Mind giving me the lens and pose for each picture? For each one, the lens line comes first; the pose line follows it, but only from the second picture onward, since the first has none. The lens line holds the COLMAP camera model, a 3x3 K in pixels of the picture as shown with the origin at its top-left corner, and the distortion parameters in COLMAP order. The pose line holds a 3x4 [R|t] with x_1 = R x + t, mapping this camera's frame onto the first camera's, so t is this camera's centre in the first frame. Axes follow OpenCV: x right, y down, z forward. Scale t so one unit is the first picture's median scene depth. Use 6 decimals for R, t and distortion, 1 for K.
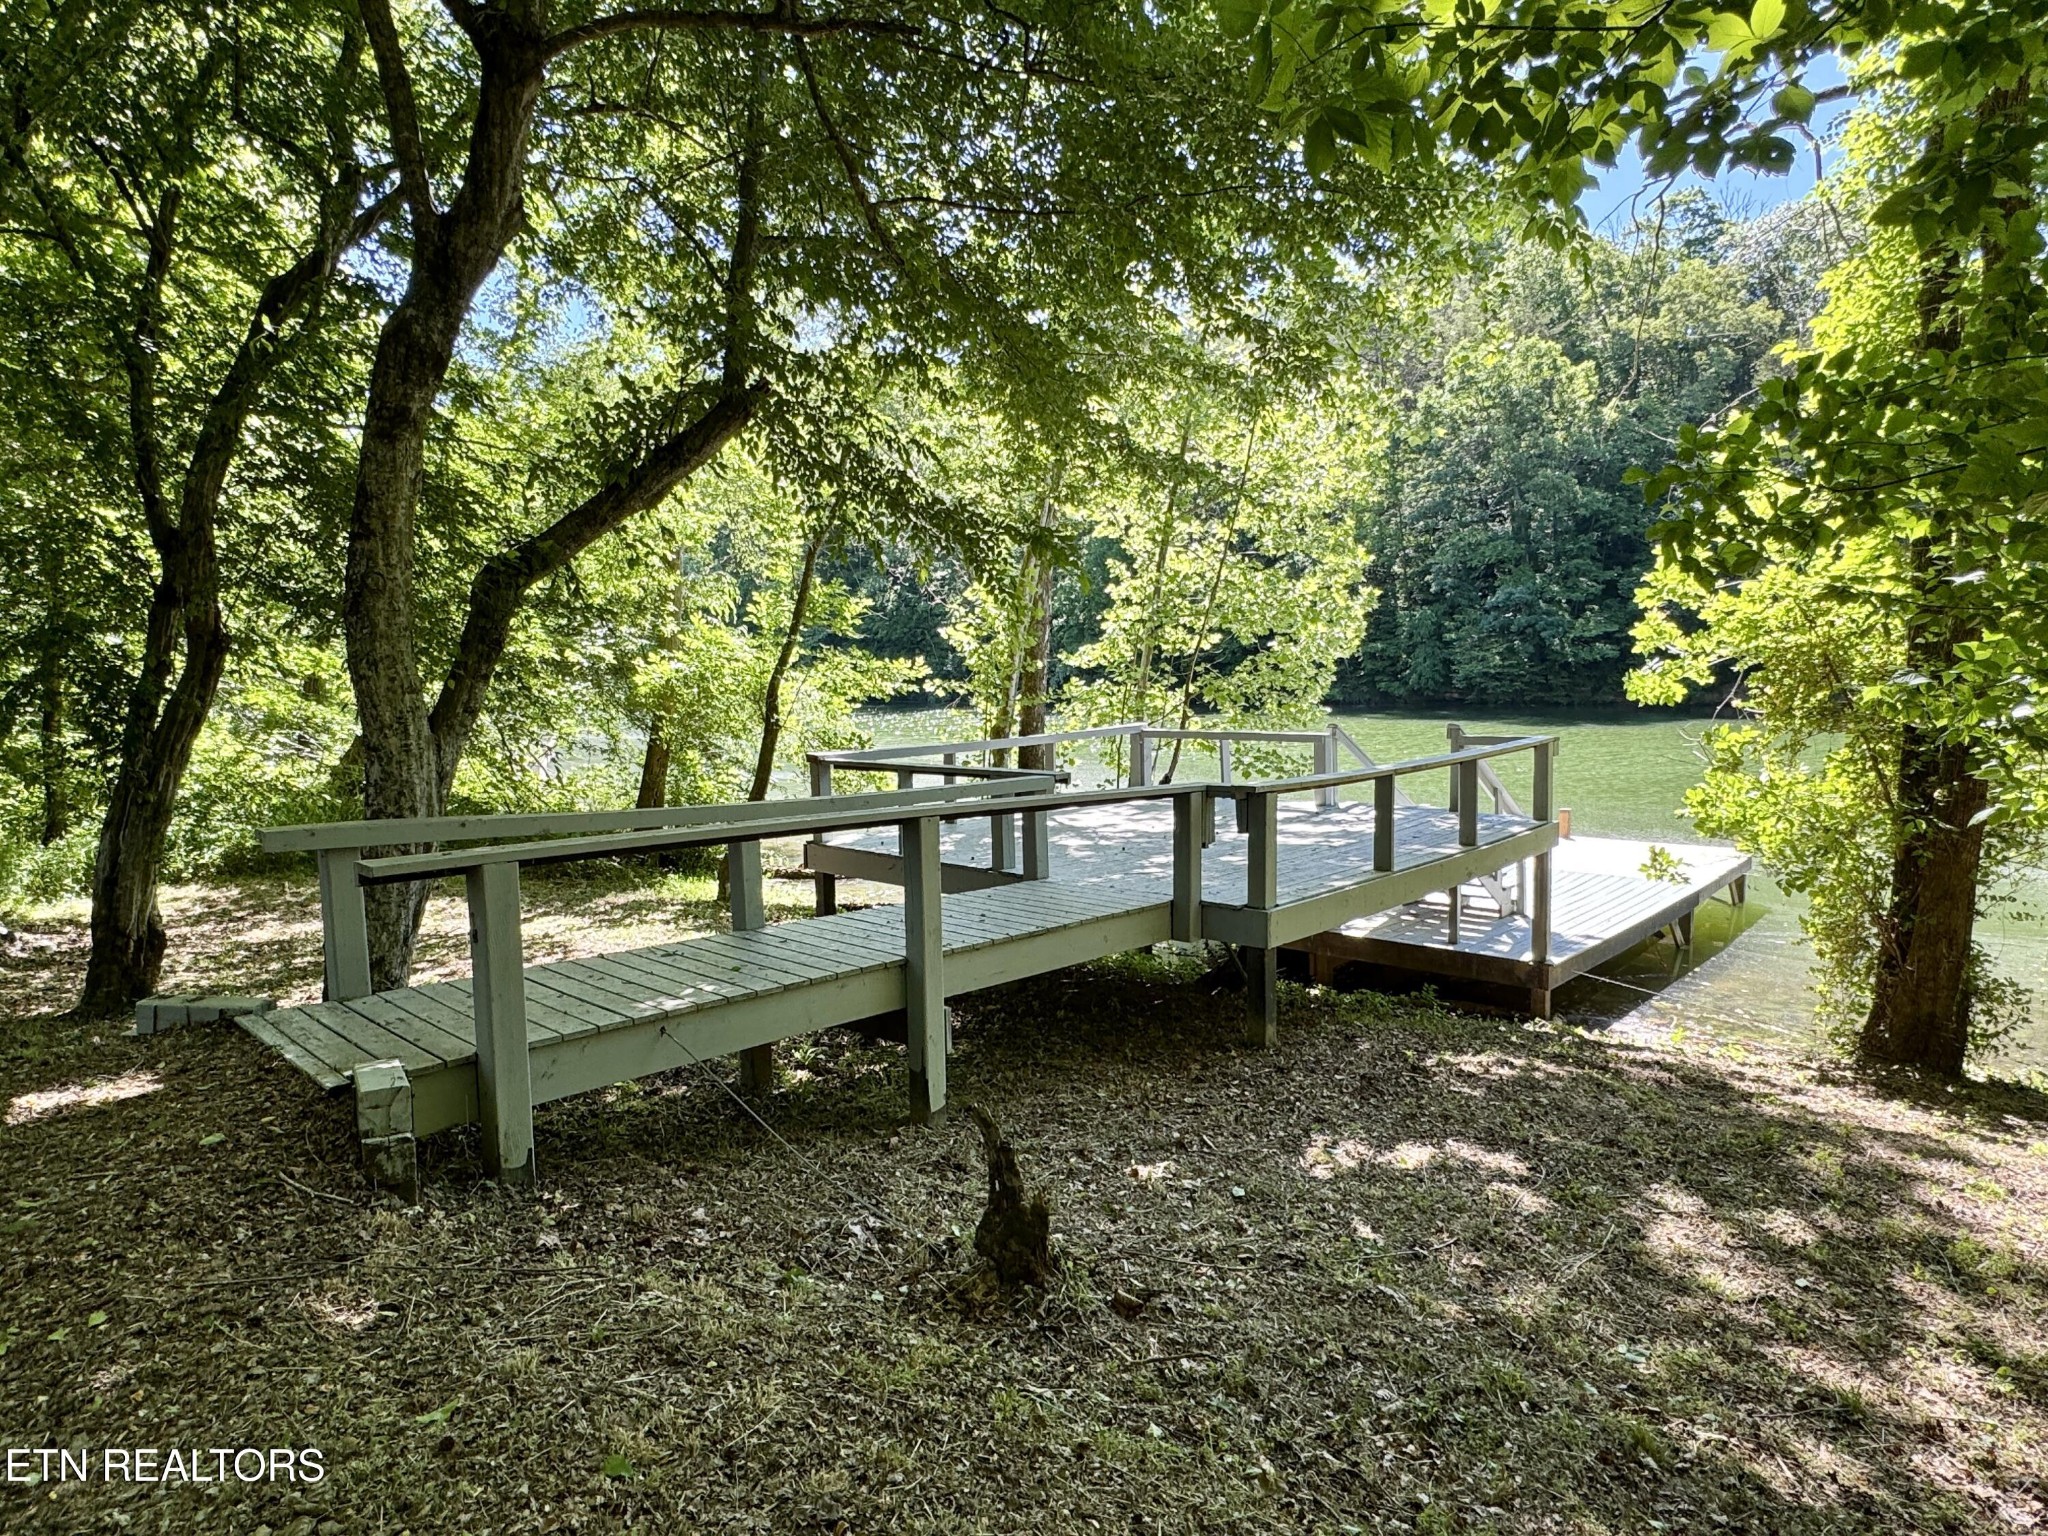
lens RADIAL K [[1097.5, 0, 1025.2], [0, 1097.5, 727.6], [0, 0, 1]] dist [0.003264, 0.000905]
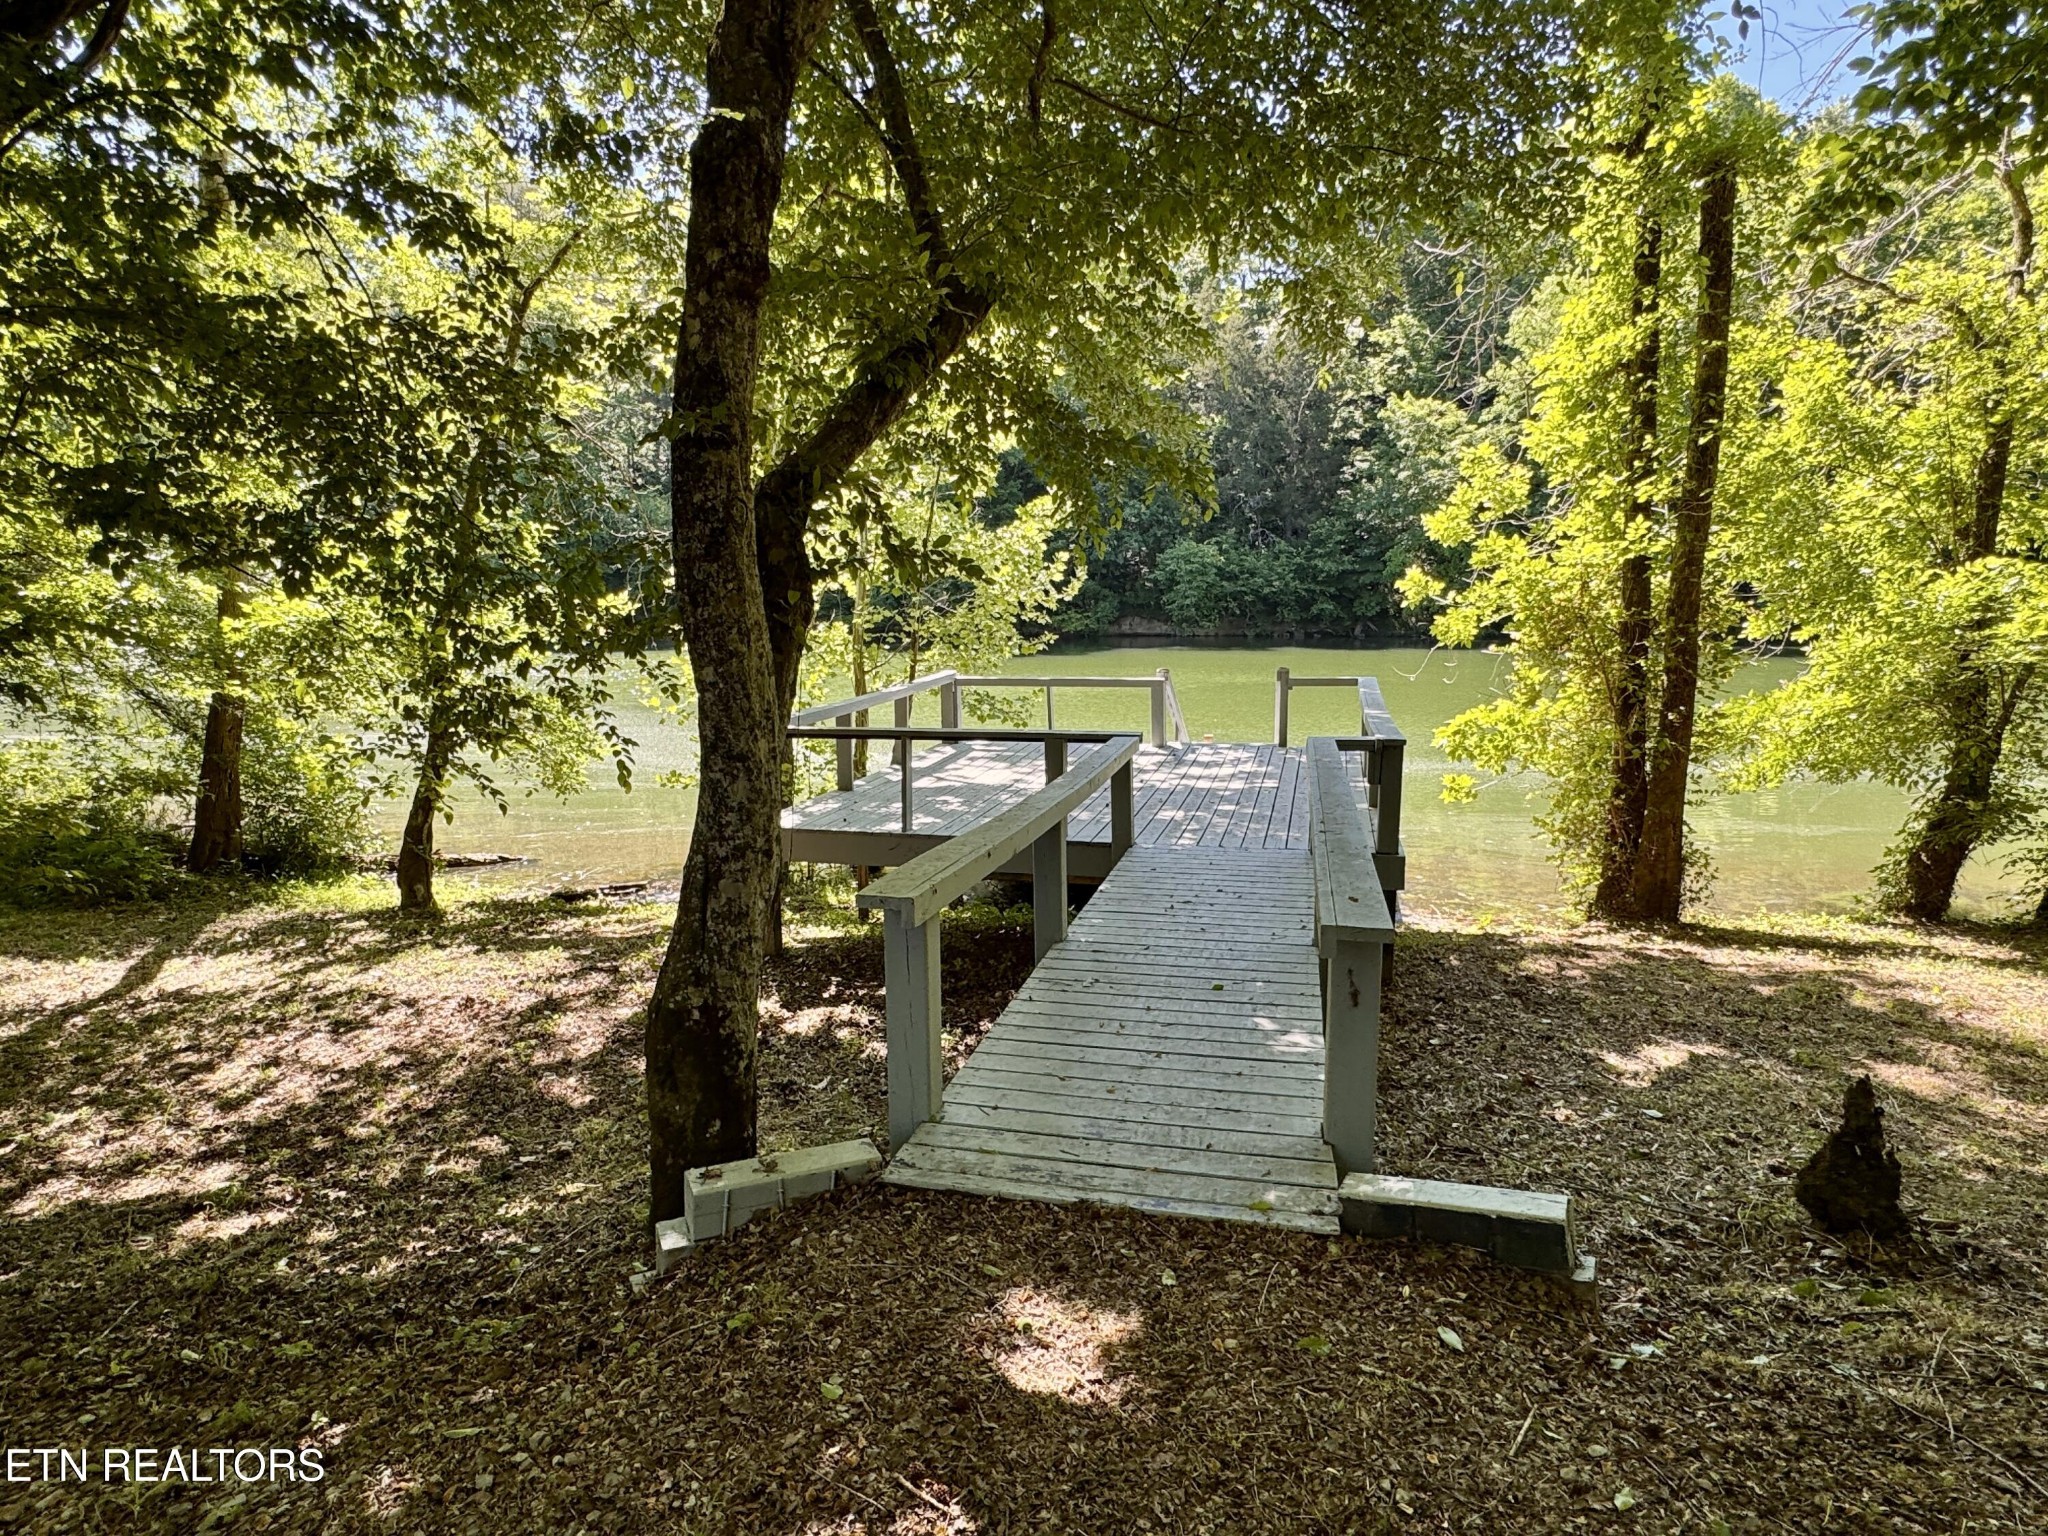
lens RADIAL K [[1097.5, 0, 1025.2], [0, 1097.5, 727.6], [0, 0, 1]] dist [0.003264, 0.000905]
pose [[0.877037, -0.045071, 0.478304, -0.756109], [0.015867, 0.997764, 0.064926, -0.039145], [-0.480160, -0.049354, 0.875791, 0.312958]]
